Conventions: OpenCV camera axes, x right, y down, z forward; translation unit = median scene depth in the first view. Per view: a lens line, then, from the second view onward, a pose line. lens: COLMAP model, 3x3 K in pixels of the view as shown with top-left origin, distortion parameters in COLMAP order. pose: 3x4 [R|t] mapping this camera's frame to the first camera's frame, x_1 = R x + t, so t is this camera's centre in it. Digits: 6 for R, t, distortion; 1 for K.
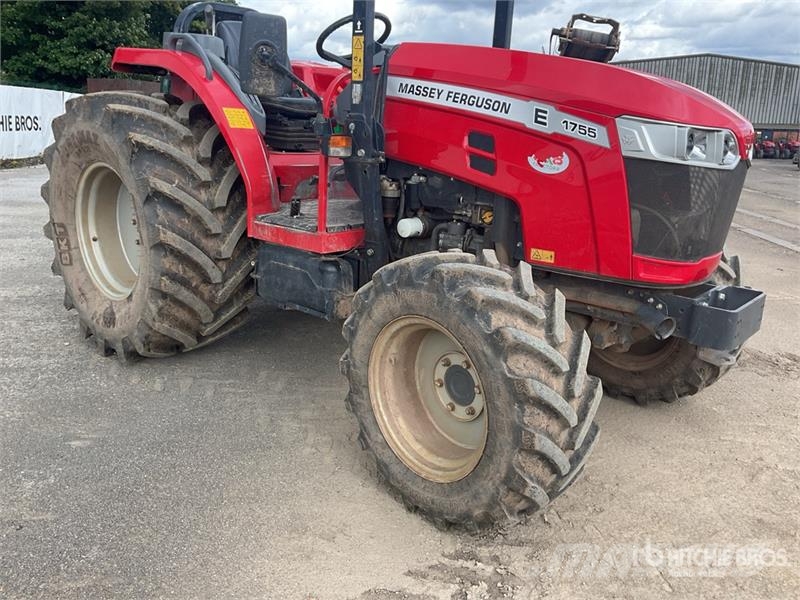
lens RADIAL K [[659.1, 0, 397.2], [0, 659.1, 298.3], [0, 0, 1]] dist [0.110865, -0.216175]
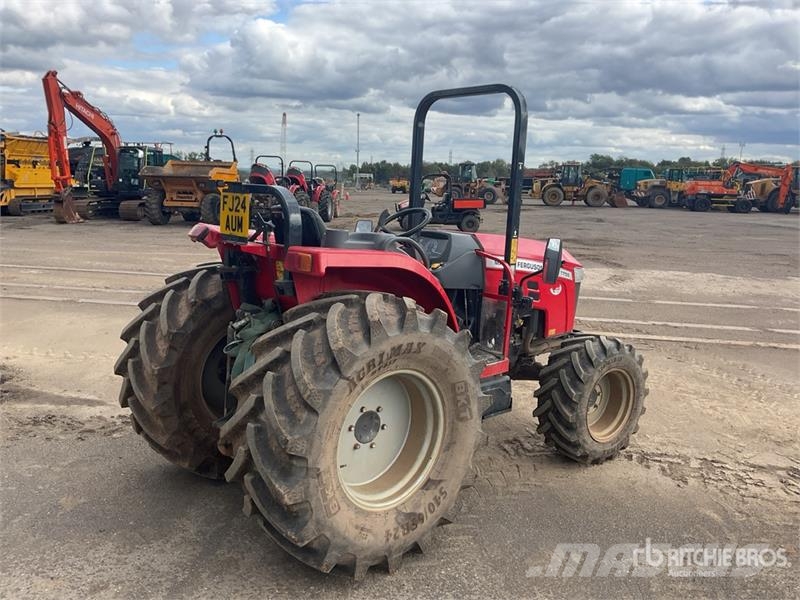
lens RADIAL K [[645.4, 0, 397.8], [0, 645.4, 309.6], [0, 0, 1]] dist [0.130195, -0.230898]
pose [[0.107783, -0.221023, 0.969295, -1.656309], [0.229198, 0.954235, 0.192103, -0.583045], [-0.967394, 0.201455, 0.153508, 1.033800]]
